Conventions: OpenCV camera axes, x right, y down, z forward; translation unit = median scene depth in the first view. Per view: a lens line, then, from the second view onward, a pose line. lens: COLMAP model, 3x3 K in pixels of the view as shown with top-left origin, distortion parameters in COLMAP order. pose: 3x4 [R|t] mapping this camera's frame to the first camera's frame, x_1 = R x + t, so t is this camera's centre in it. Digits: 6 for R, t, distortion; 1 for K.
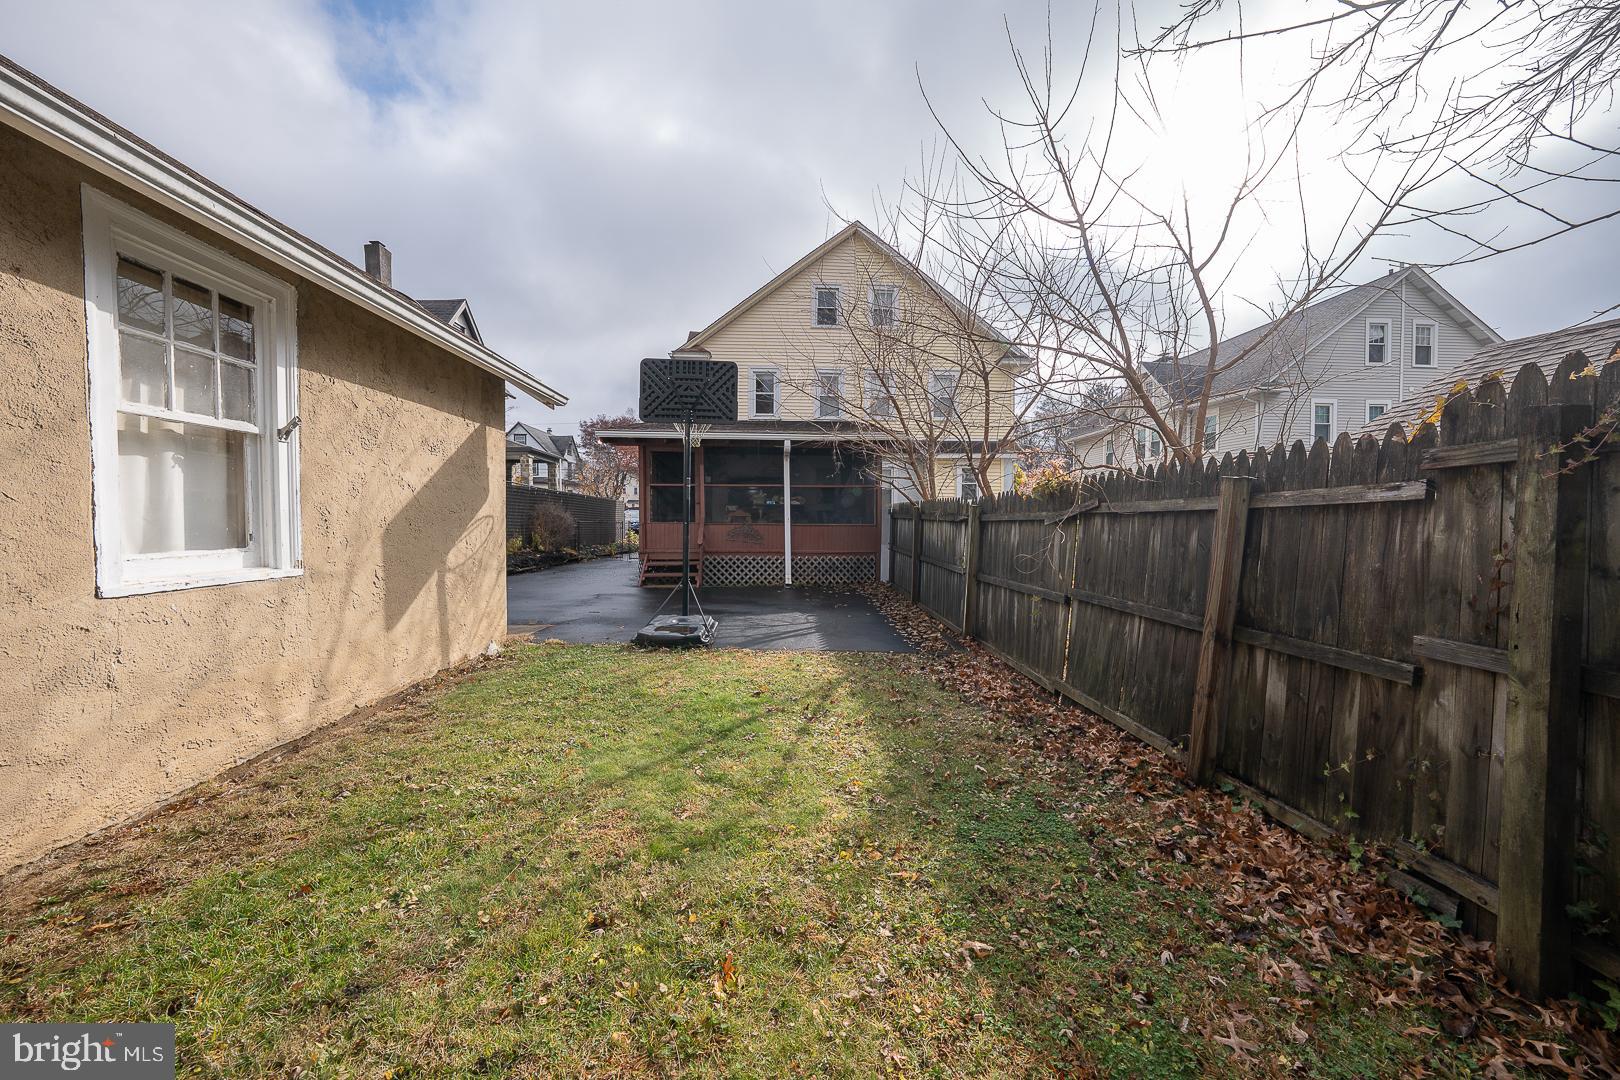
lens RADIAL K [[562.5, 0, 812.7], [0, 562.5, 533.8], [0, 0, 1]] dist [-0.022712, 0.005072]
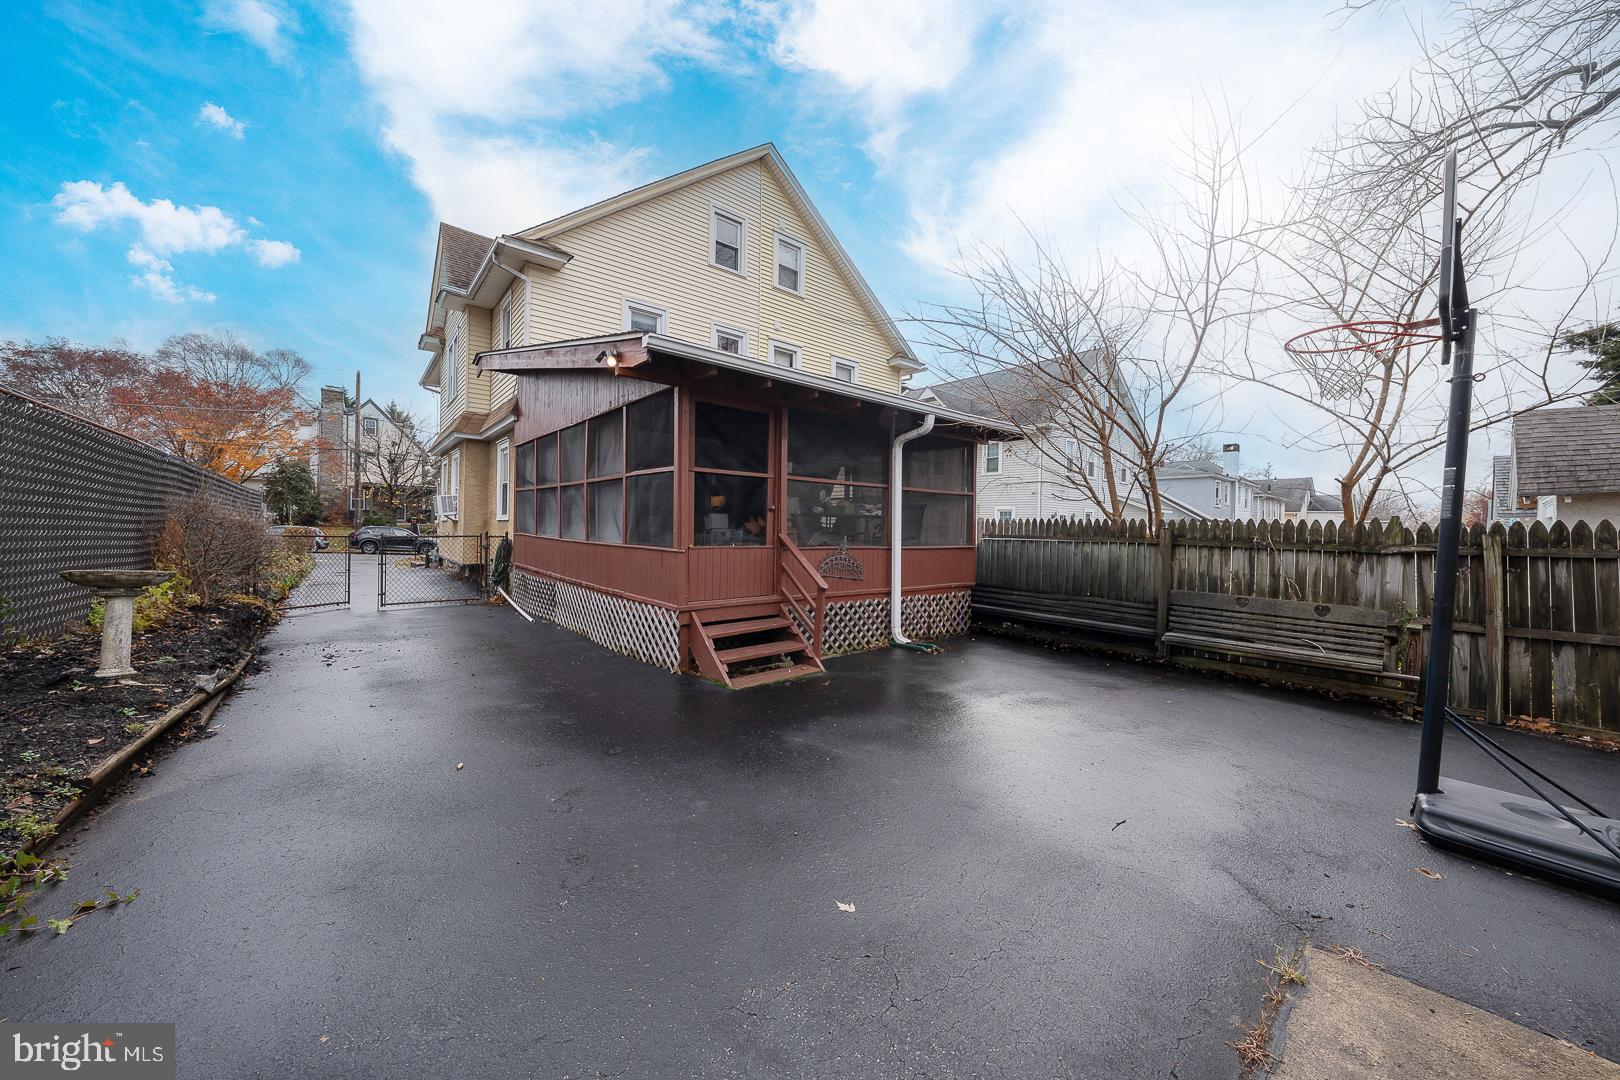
lens RADIAL K [[562.5, 0, 812.7], [0, 562.5, 533.8], [0, 0, 1]] dist [-0.022712, 0.005072]
pose [[0.803740, 0.002328, 0.594976, -0.495602], [0.003063, 0.999963, -0.008051, -0.028100], [-0.594973, 0.008293, 0.803703, 0.544414]]
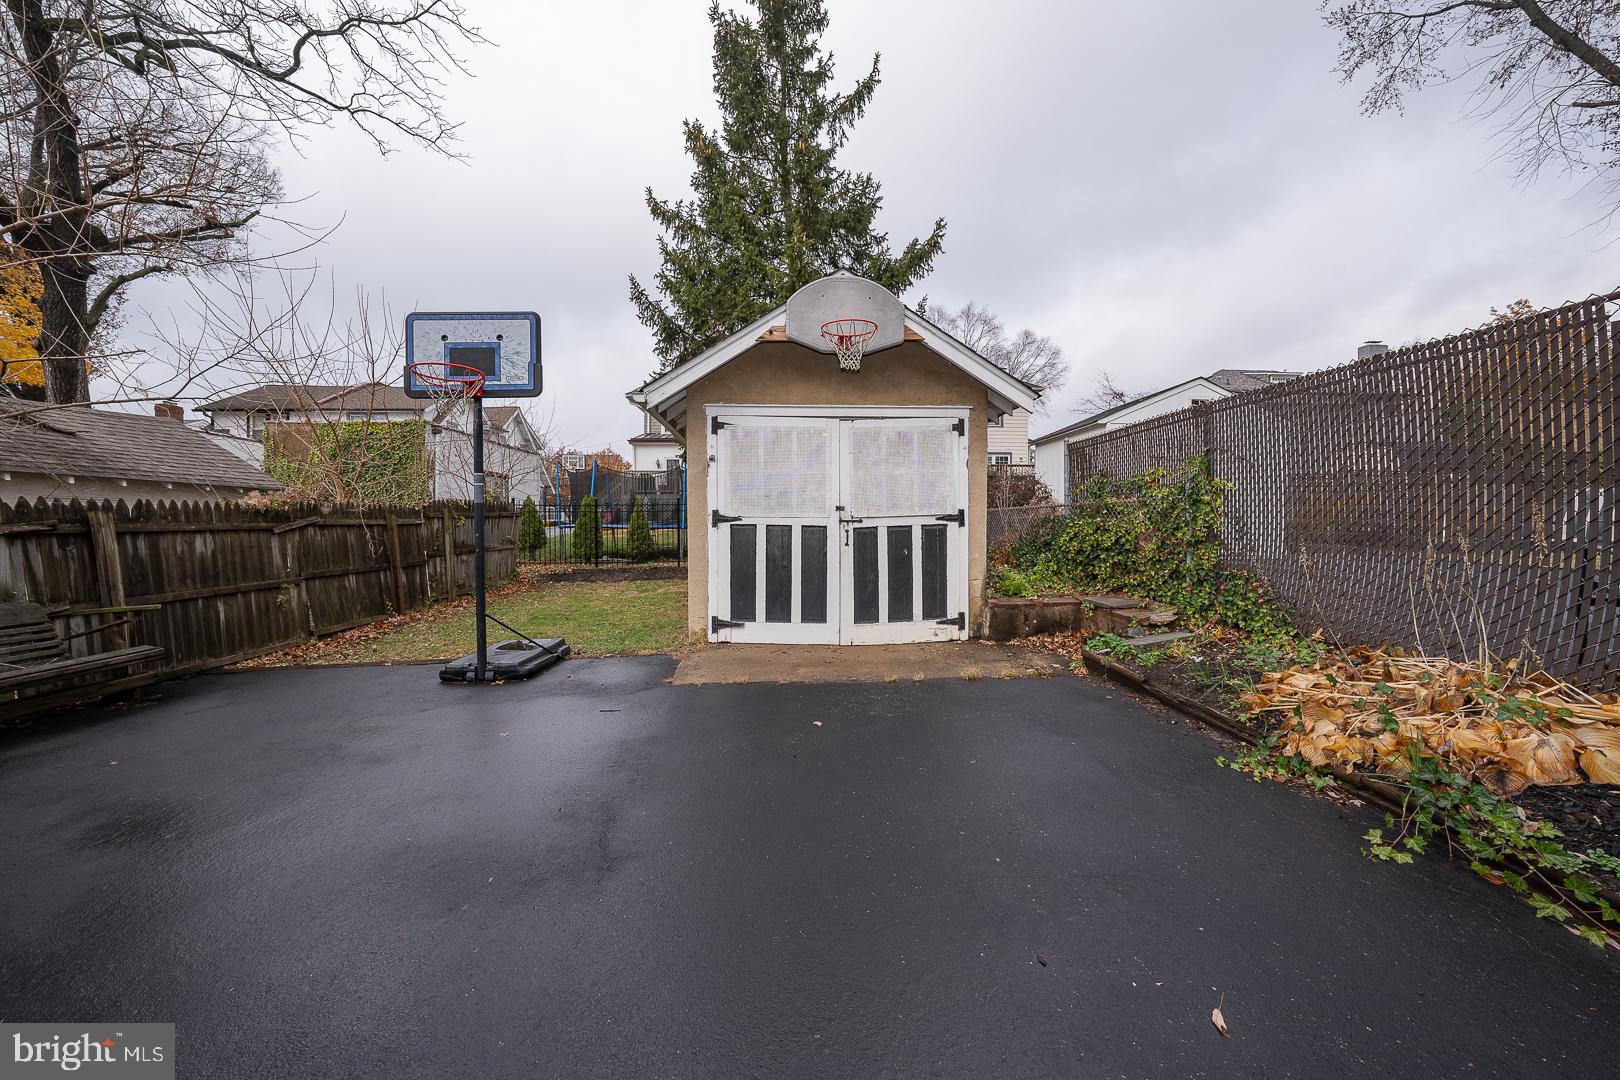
lens RADIAL K [[562.5, 0, 812.7], [0, 562.5, 533.8], [0, 0, 1]] dist [-0.022712, 0.005072]
pose [[-0.999088, -0.003636, 0.042533, -0.398620], [-0.001849, 0.999117, 0.041968, -0.030556], [-0.042648, 0.041851, -0.998213, 0.960813]]
